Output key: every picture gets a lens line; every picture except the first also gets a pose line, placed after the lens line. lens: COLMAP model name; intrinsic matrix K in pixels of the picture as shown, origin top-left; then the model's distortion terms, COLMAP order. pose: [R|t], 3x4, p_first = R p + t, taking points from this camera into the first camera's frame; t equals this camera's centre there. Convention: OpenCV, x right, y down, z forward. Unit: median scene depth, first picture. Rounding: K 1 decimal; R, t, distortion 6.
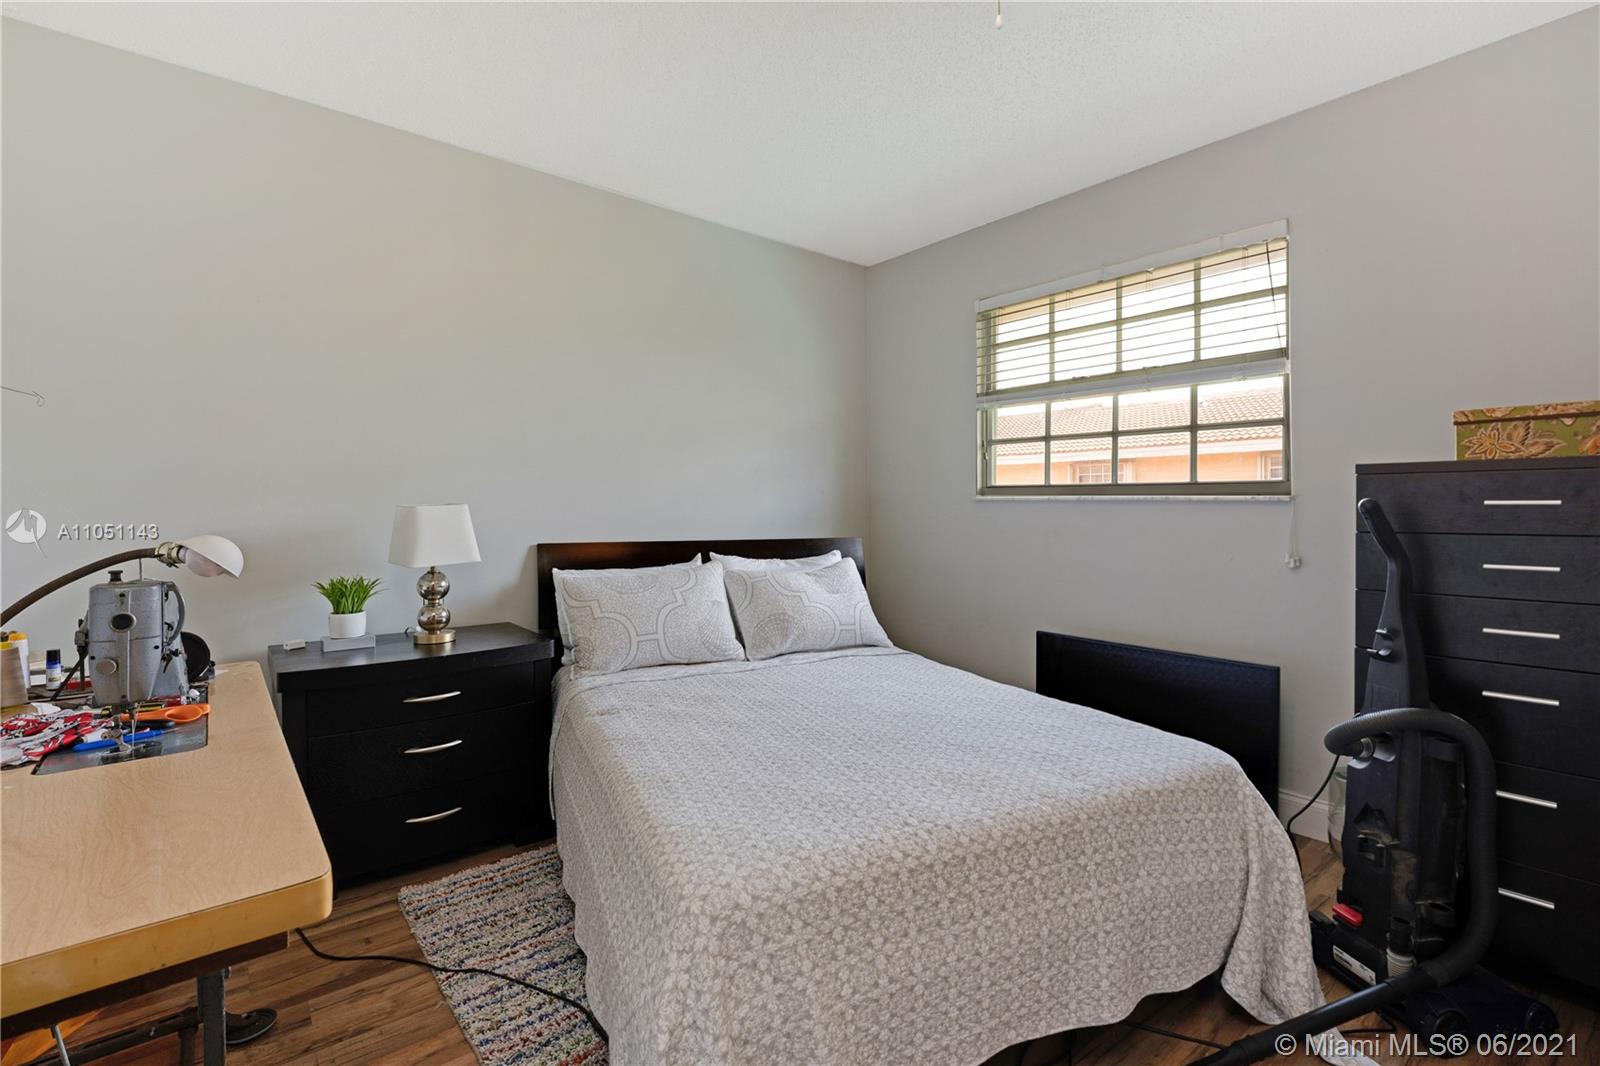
lens RADIAL K [[737.4, 0, 797.6], [0, 737.4, 528.4], [0, 0, 1]] dist [-0.002206, -0.000062]
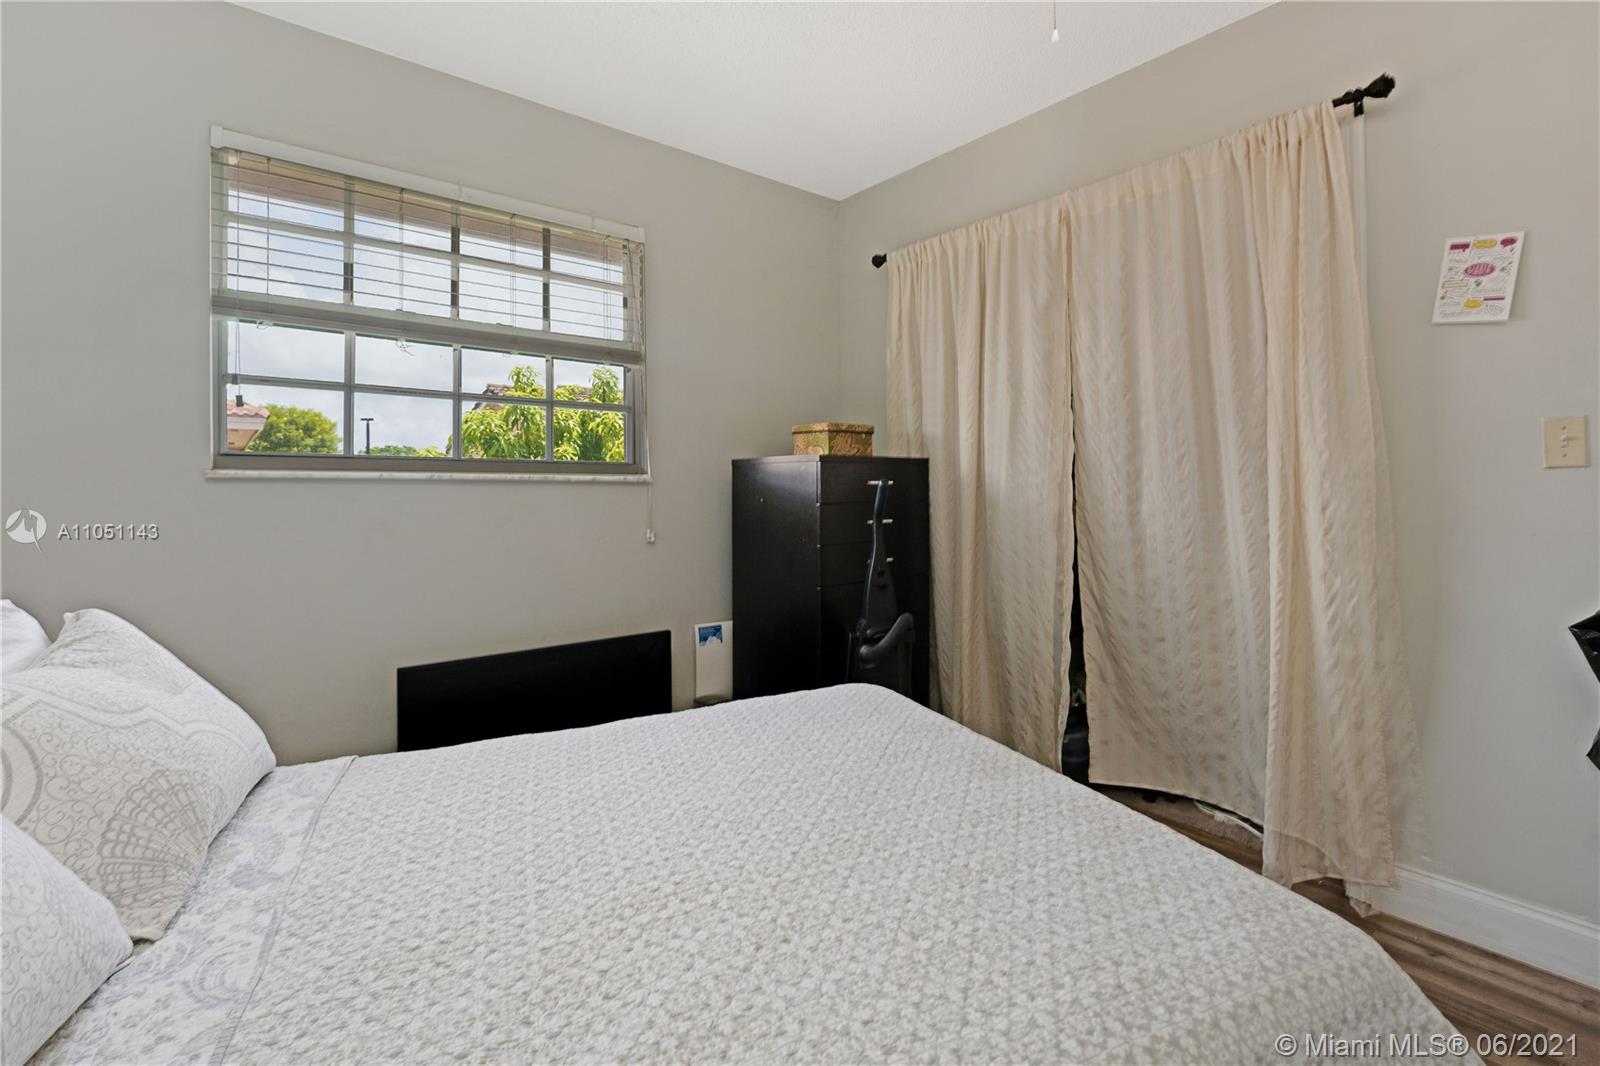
lens RADIAL K [[761.2, 0, 800.9], [0, 761.2, 473.3], [0, 0, 1]] dist [-0.000587, 0.000020]
pose [[-0.008127, 0.007003, 0.999942, -0.386726], [0.025150, 0.999661, -0.006796, -0.027977], [-0.999651, 0.025093, -0.008300, 0.626113]]
